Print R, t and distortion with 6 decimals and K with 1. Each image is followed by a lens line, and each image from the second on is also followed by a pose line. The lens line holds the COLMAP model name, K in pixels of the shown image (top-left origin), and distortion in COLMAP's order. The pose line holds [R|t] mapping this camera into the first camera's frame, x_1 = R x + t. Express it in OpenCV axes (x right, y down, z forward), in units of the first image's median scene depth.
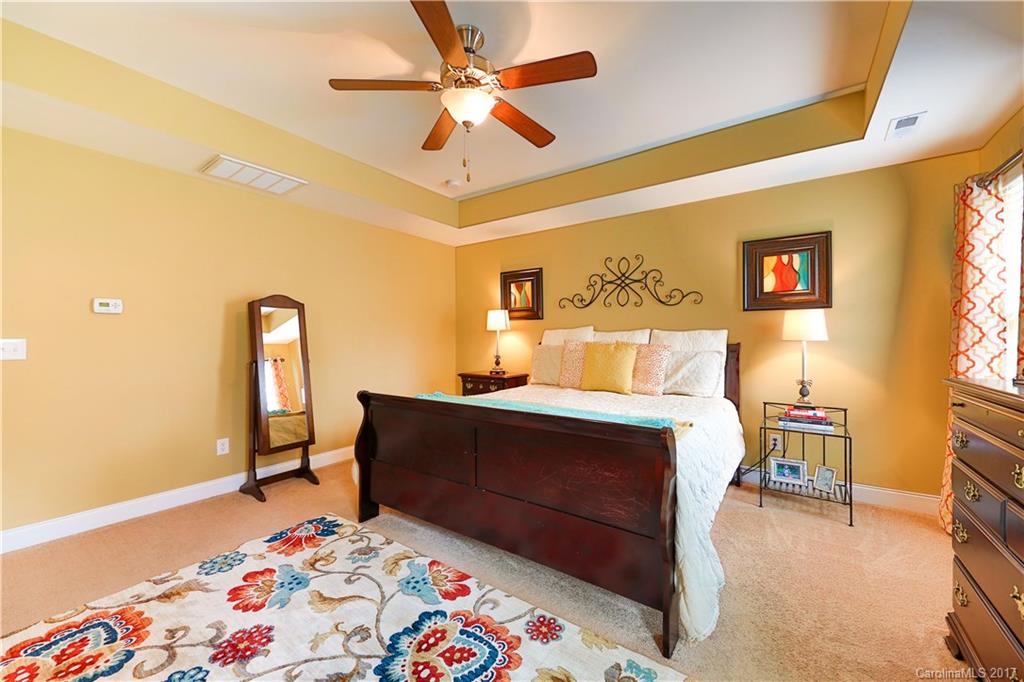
lens RADIAL K [[393.6, 0, 514.7], [0, 393.6, 332.0], [0, 0, 1]] dist [0.003948, -0.000548]
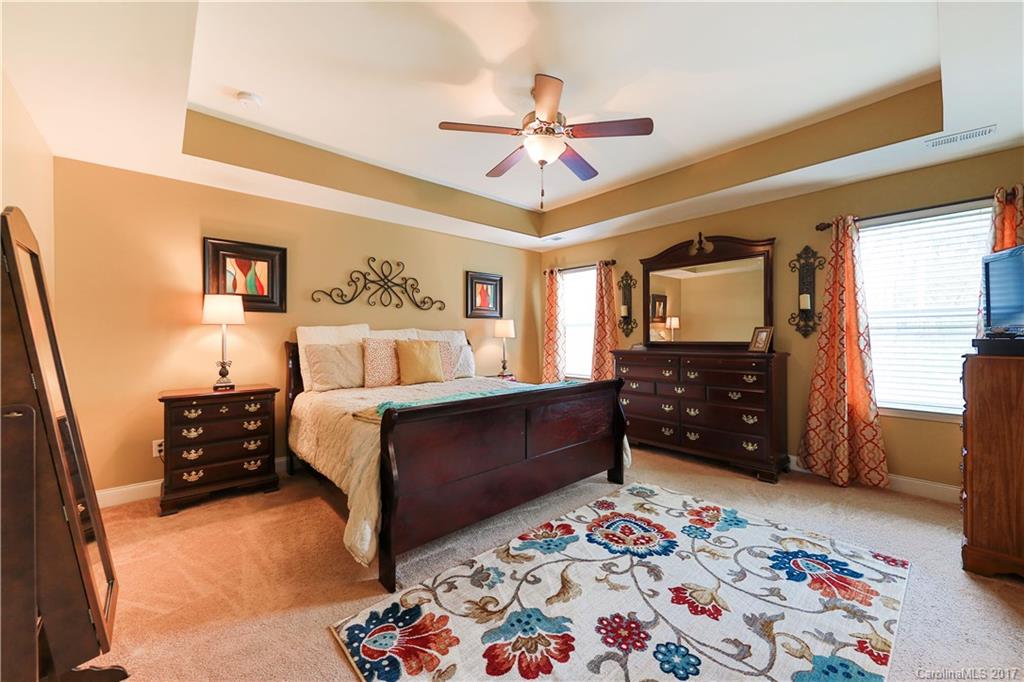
lens RADIAL K [[393.6, 0, 519.6], [0, 393.6, 335.8], [0, 0, 1]] dist [0.003948, -0.000548]
pose [[0.212984, 0.005330, 0.977041, -1.183216], [-0.009348, 0.999950, -0.003417, 0.023724], [-0.977011, -0.008405, 0.213023, 0.714808]]
